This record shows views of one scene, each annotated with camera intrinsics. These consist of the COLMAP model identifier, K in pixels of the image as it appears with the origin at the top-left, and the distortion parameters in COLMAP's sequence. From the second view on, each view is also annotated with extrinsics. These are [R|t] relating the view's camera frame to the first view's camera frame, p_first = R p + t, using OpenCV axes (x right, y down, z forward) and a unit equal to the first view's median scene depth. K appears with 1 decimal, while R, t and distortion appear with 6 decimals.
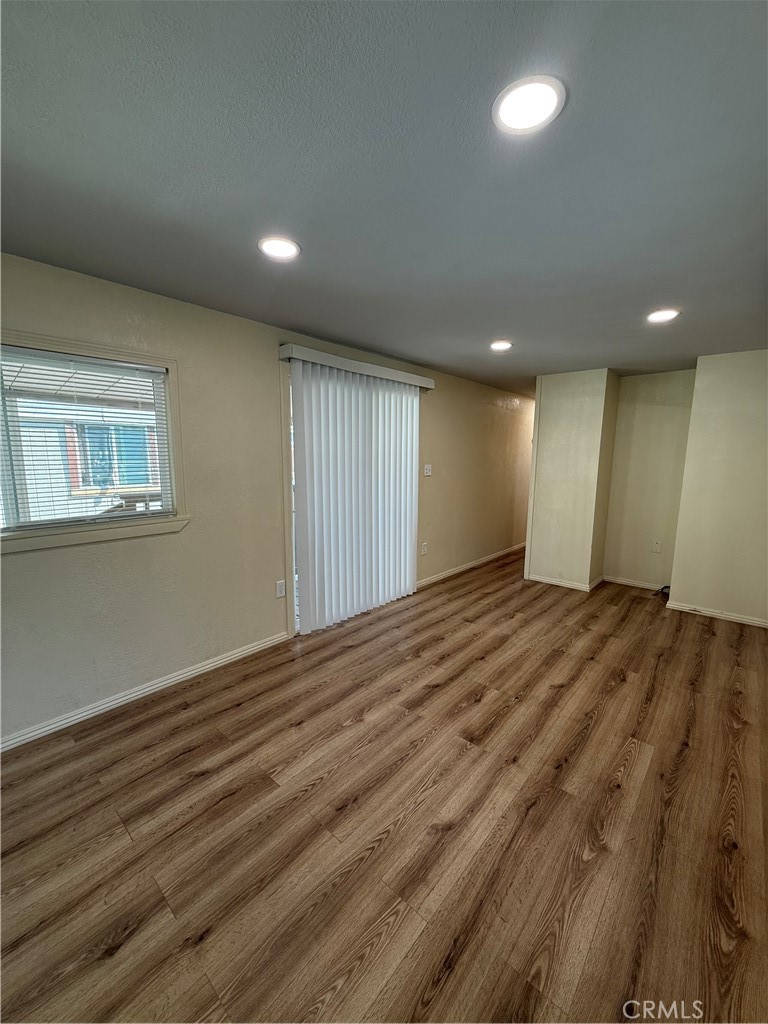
lens RADIAL K [[407.4, 0, 383.6], [0, 407.4, 513.7], [0, 0, 1]] dist [-0.001359, 0.000154]
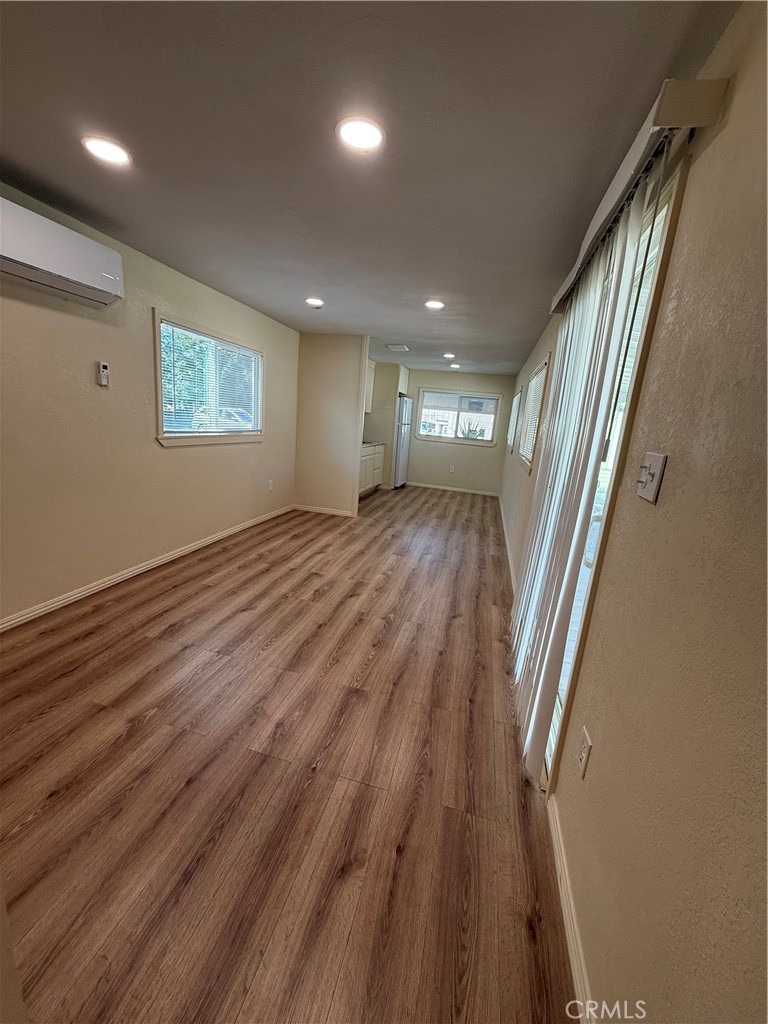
lens RADIAL K [[407.1, 0, 384.0], [0, 407.1, 512.0], [0, 0, 1]] dist [-0.000955, -0.000098]
pose [[-0.881962, 0.023170, -0.470752, 0.607815], [-0.160514, 0.924320, 0.346220, -0.244681], [0.443147, 0.380915, -0.811495, 1.925708]]
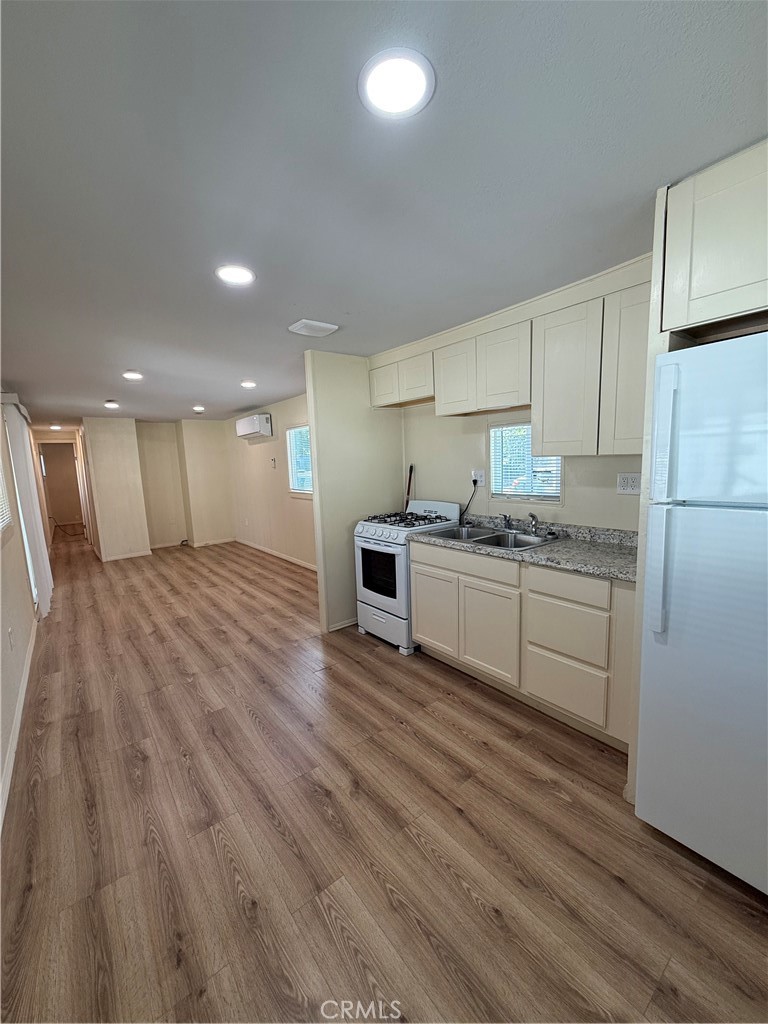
lens RADIAL K [[407.4, 0, 383.6], [0, 407.4, 513.7], [0, 0, 1]] dist [-0.001359, 0.000154]
pose [[0.177746, -0.142985, 0.973633, -1.503625], [0.188732, 0.975975, 0.108874, 0.055046], [-0.965809, 0.164404, 0.200461, -0.404267]]
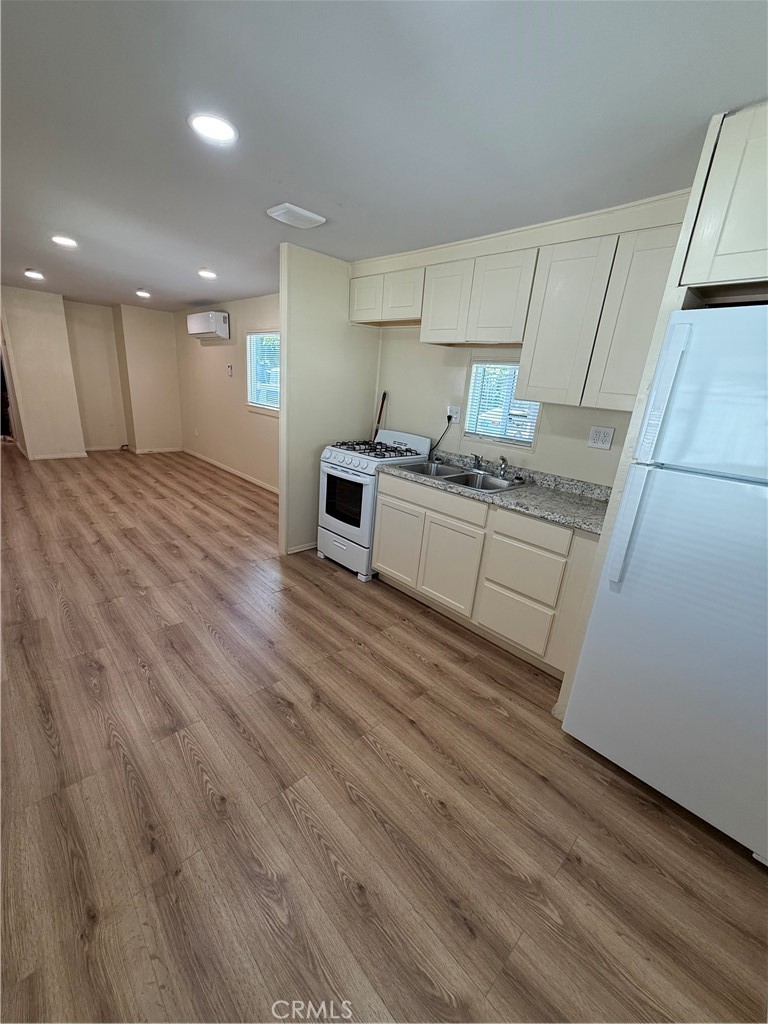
lens RADIAL K [[407.4, 0, 383.6], [0, 407.4, 513.7], [0, 0, 1]] dist [-0.001359, 0.000154]
pose [[0.080945, -0.305594, 0.948715, -1.492131], [0.074186, 0.951045, 0.300015, 0.040738], [-0.993954, 0.046097, 0.099653, -0.352333]]
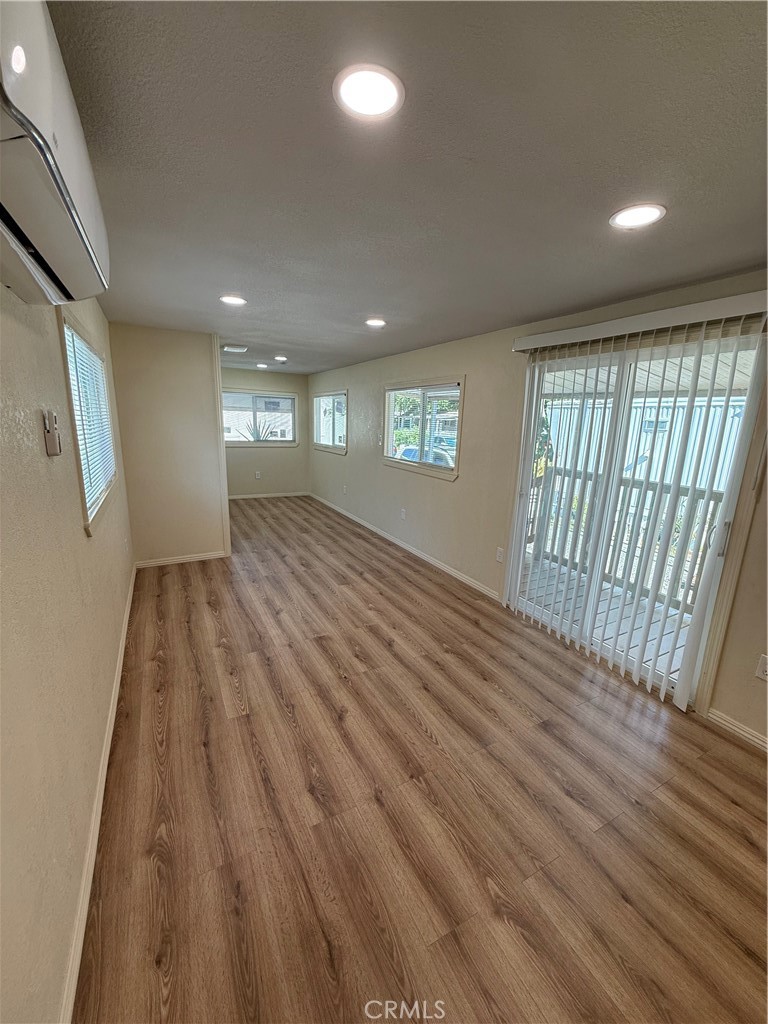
lens RADIAL K [[407.4, 0, 383.6], [0, 407.4, 513.7], [0, 0, 1]] dist [-0.001359, 0.000154]
pose [[-0.342476, 0.192758, -0.919541, 1.091054], [-0.175507, 0.948374, 0.264168, -0.210575], [0.922988, 0.251857, -0.290964, 1.213195]]
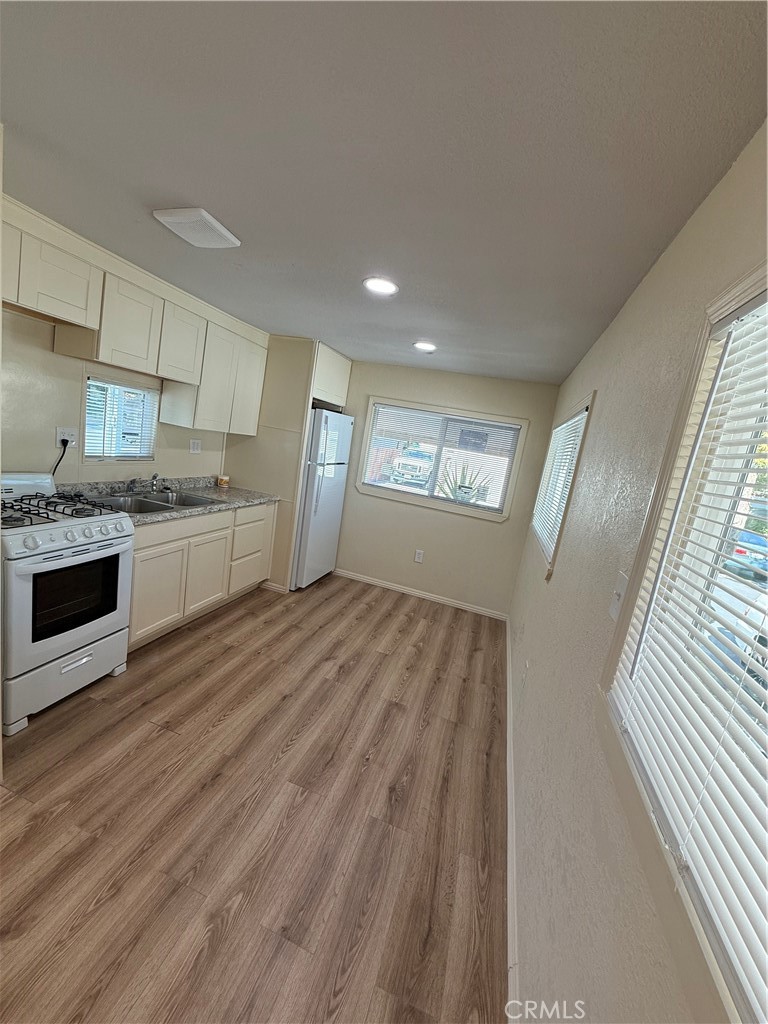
lens RADIAL K [[405.7, 0, 384.2], [0, 405.7, 508.8], [0, 0, 1]] dist [0.000208, 0.000039]
pose [[-0.893799, -0.084306, -0.440473, -0.504514], [-0.232111, 0.927353, 0.293500, -0.161583], [0.383730, 0.364568, -0.848435, 0.713135]]
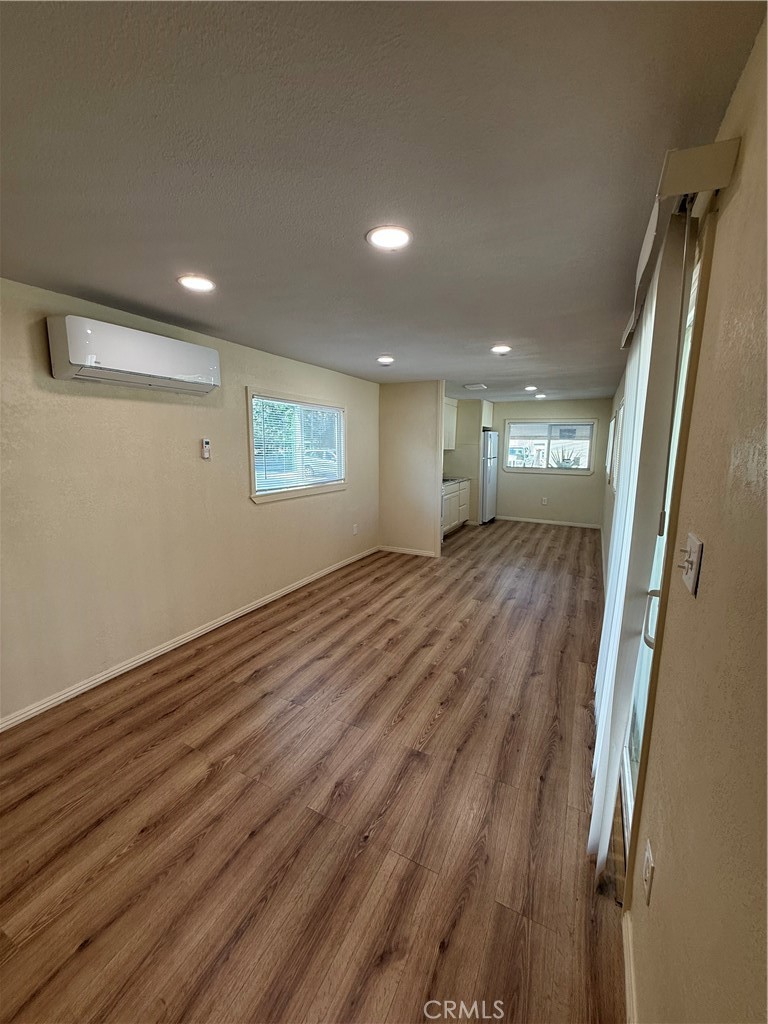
lens RADIAL K [[407.4, 0, 383.6], [0, 407.4, 513.7], [0, 0, 1]] dist [-0.001359, 0.000154]
pose [[-0.968227, 0.027431, -0.248562, 0.535052], [-0.052587, 0.949406, 0.309618, -0.317435], [0.244479, 0.312852, -0.917798, 1.948737]]
